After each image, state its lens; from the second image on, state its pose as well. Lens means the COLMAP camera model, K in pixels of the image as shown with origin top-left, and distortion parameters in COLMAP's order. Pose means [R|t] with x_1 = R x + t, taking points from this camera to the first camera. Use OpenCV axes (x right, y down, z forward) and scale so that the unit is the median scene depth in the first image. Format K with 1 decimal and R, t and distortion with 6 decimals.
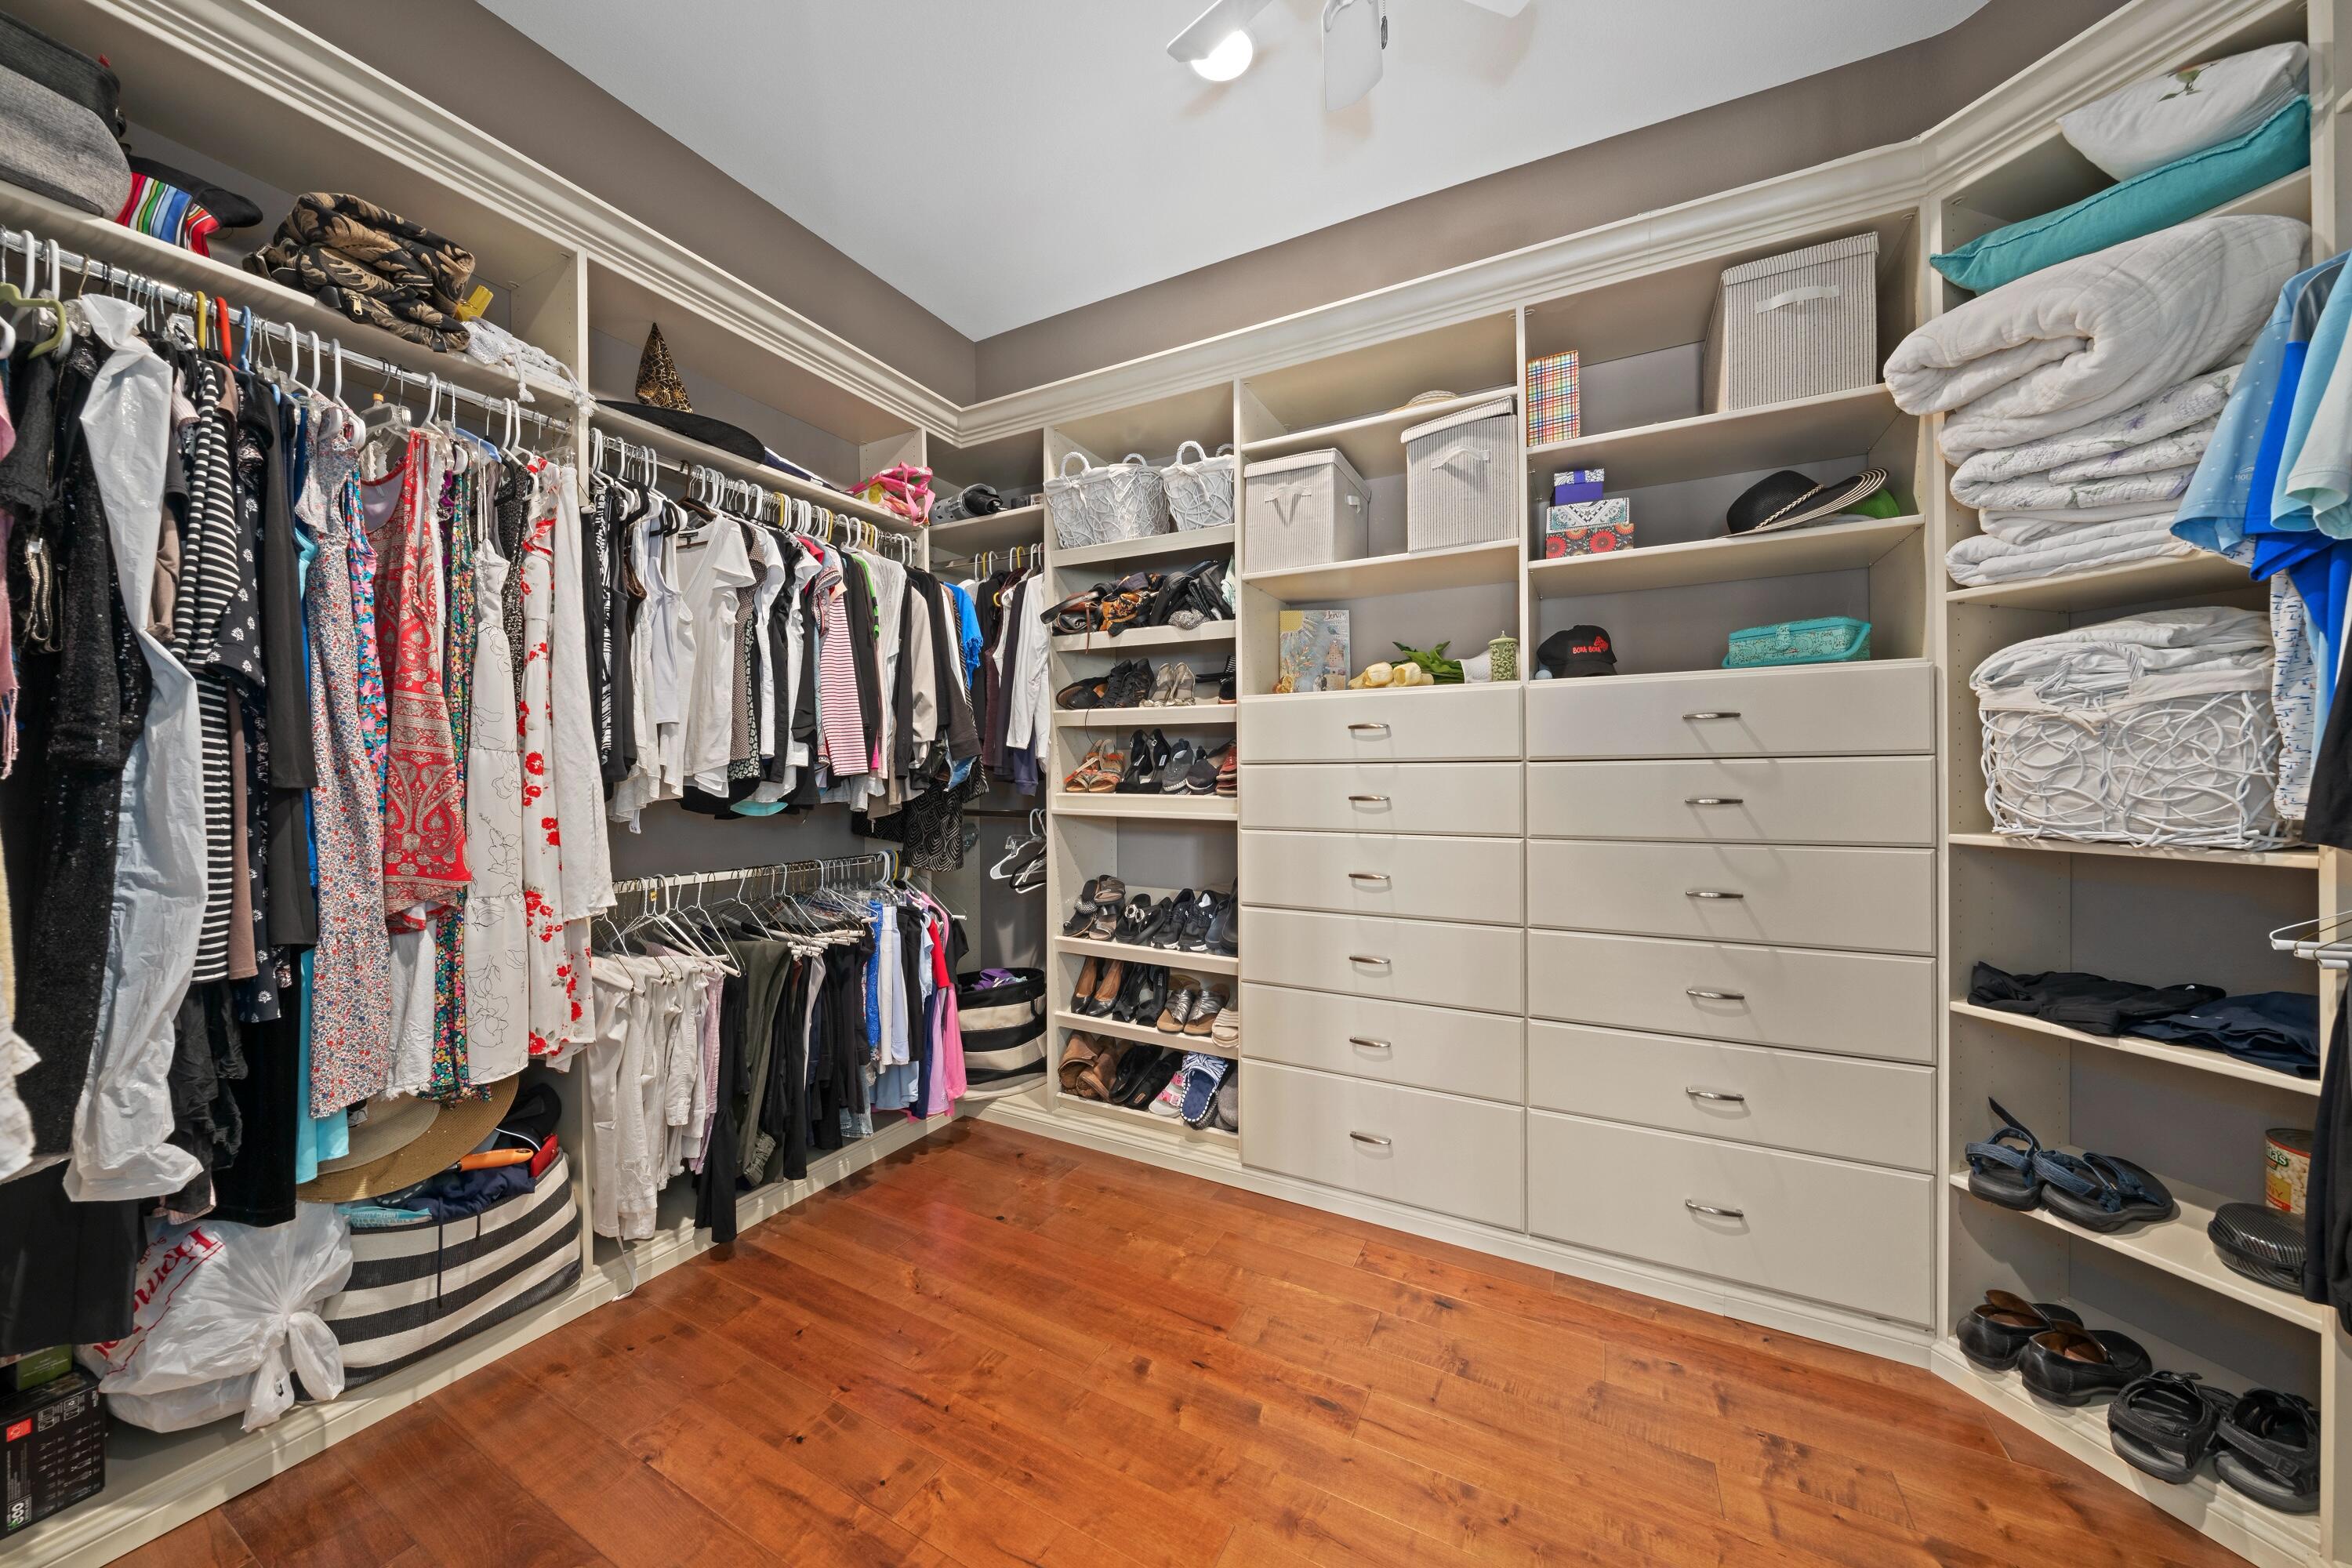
lens RADIAL K [[815.1, 0, 1181.7], [0, 815.1, 770.0], [0, 0, 1]] dist [-0.005480, 0.000884]
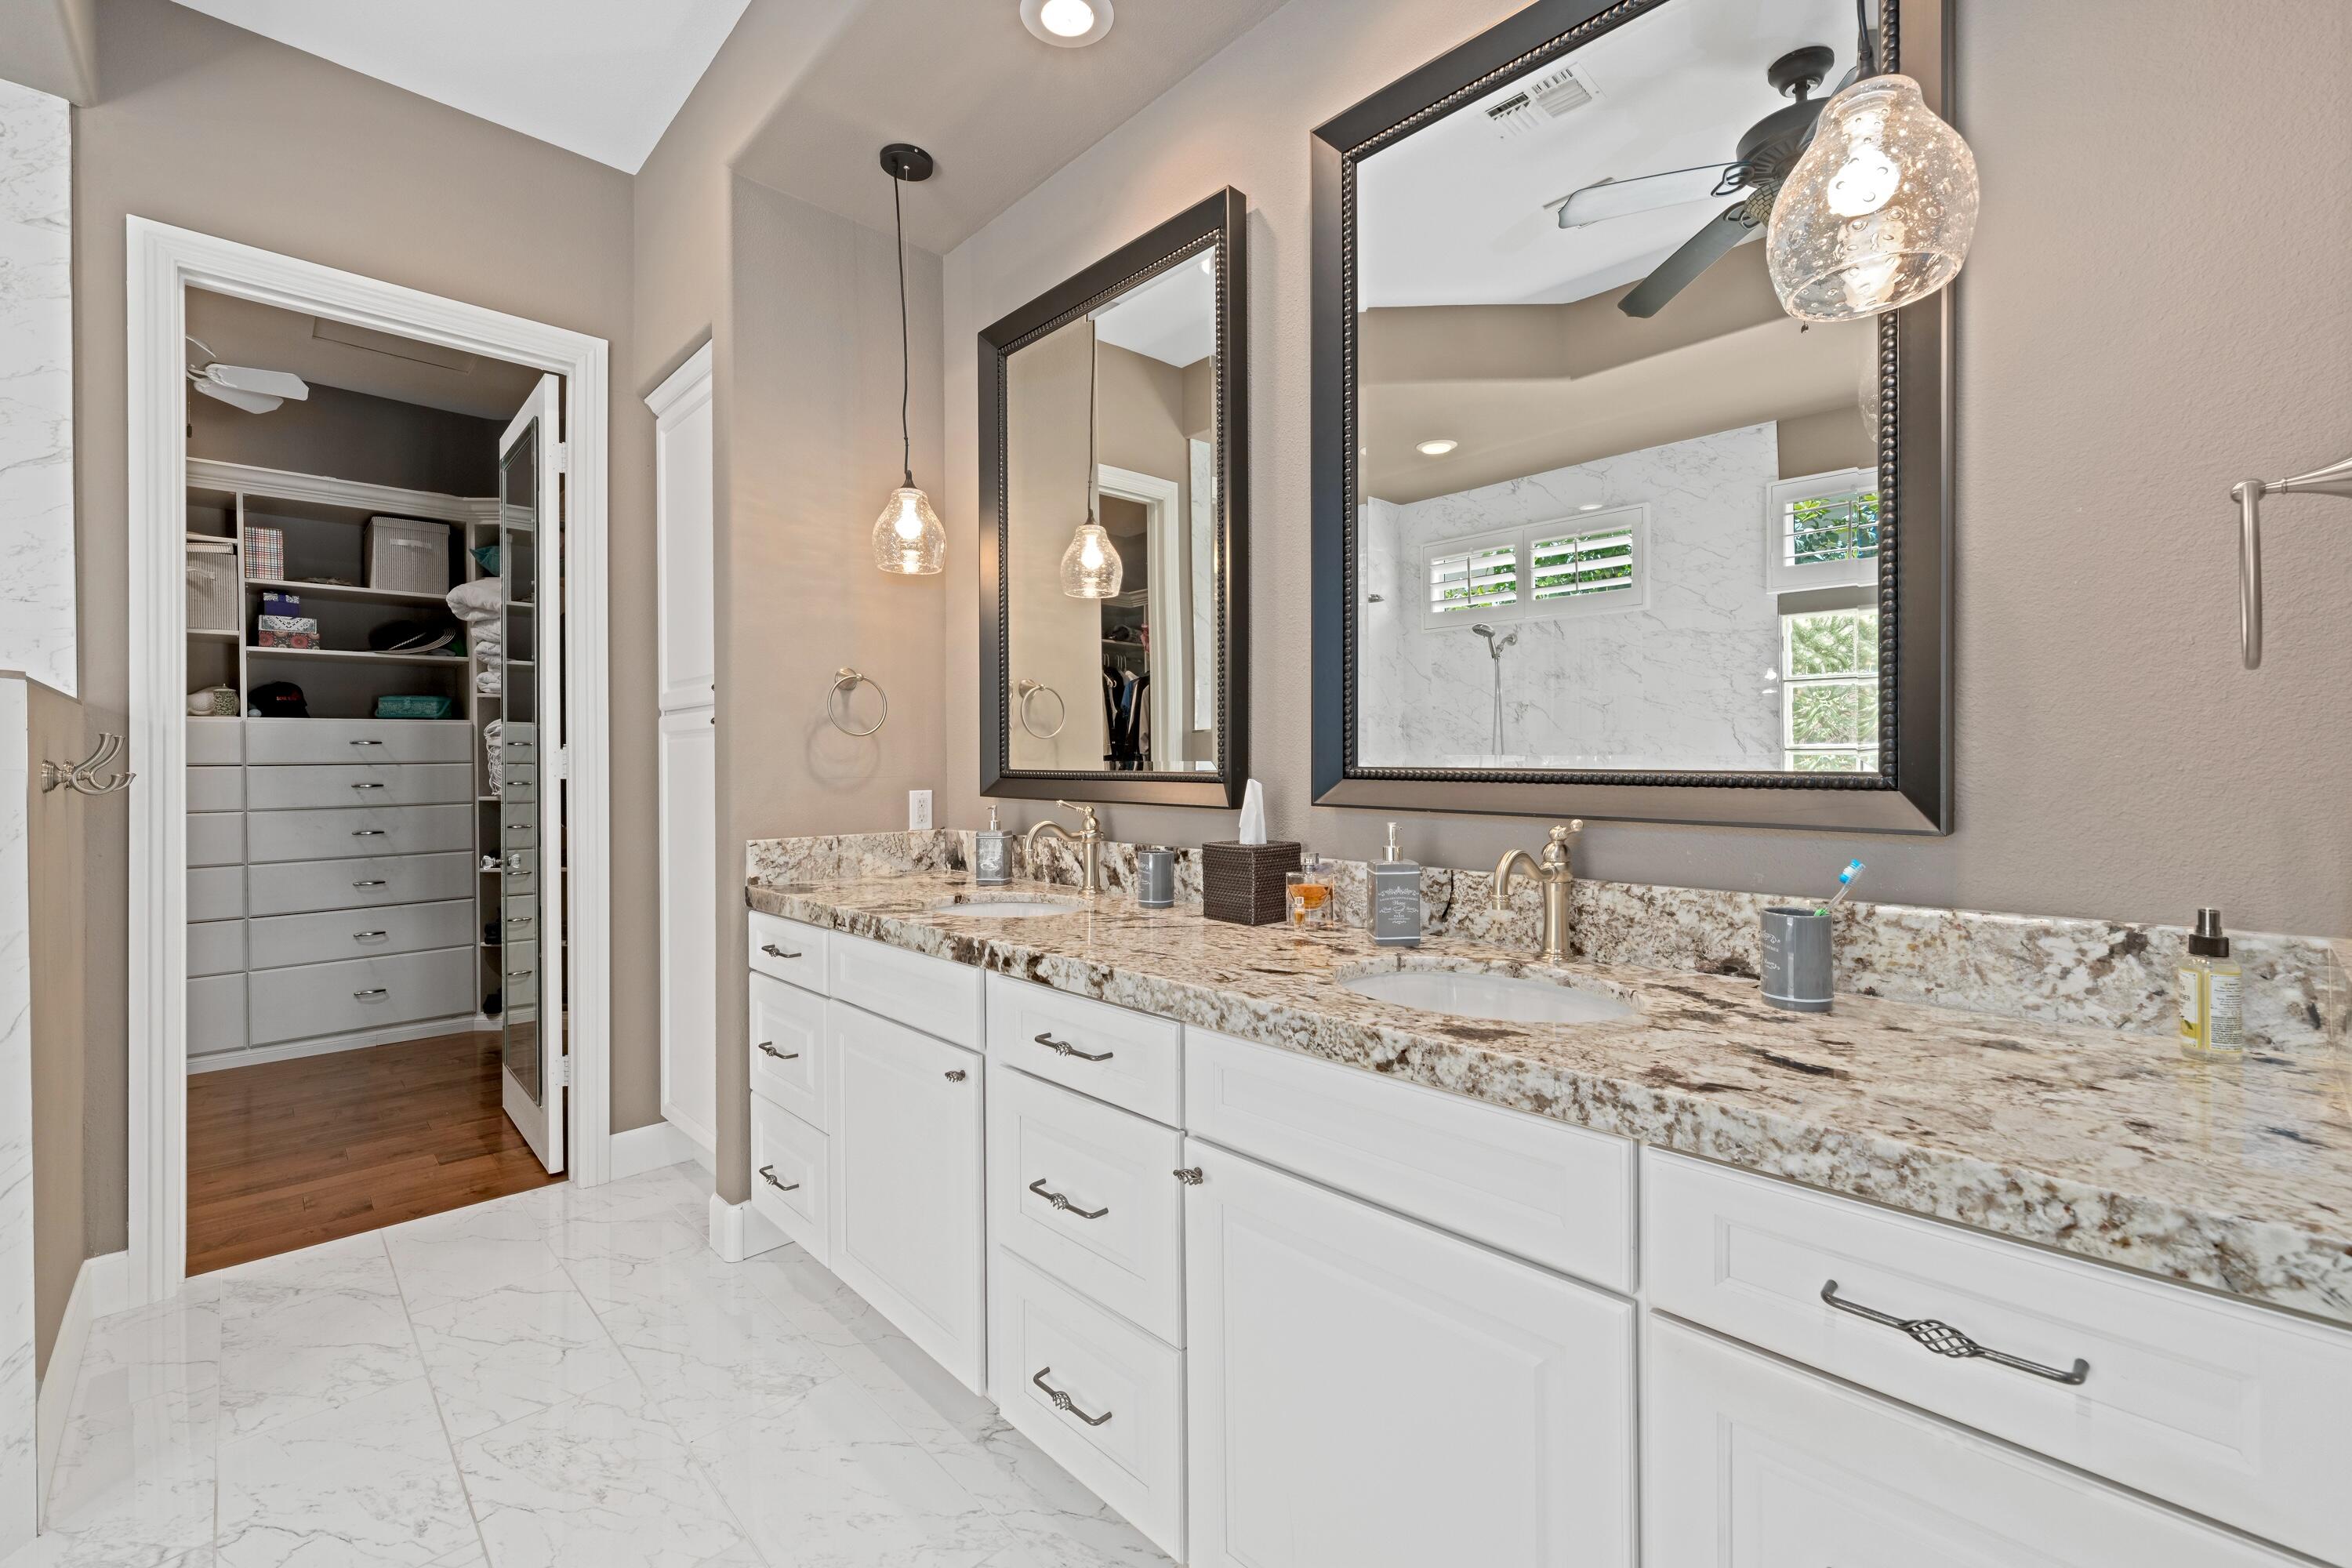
lens RADIAL K [[992.4, 0, 1182.5], [0, 992.4, 769.8], [0, 0, 1]] dist [0.007701, -0.000186]
pose [[0.321370, 0.000453, 0.946954, -0.927340], [0.009800, 0.999945, -0.003804, 0.025680], [-0.946903, 0.010502, 0.321348, -1.523391]]
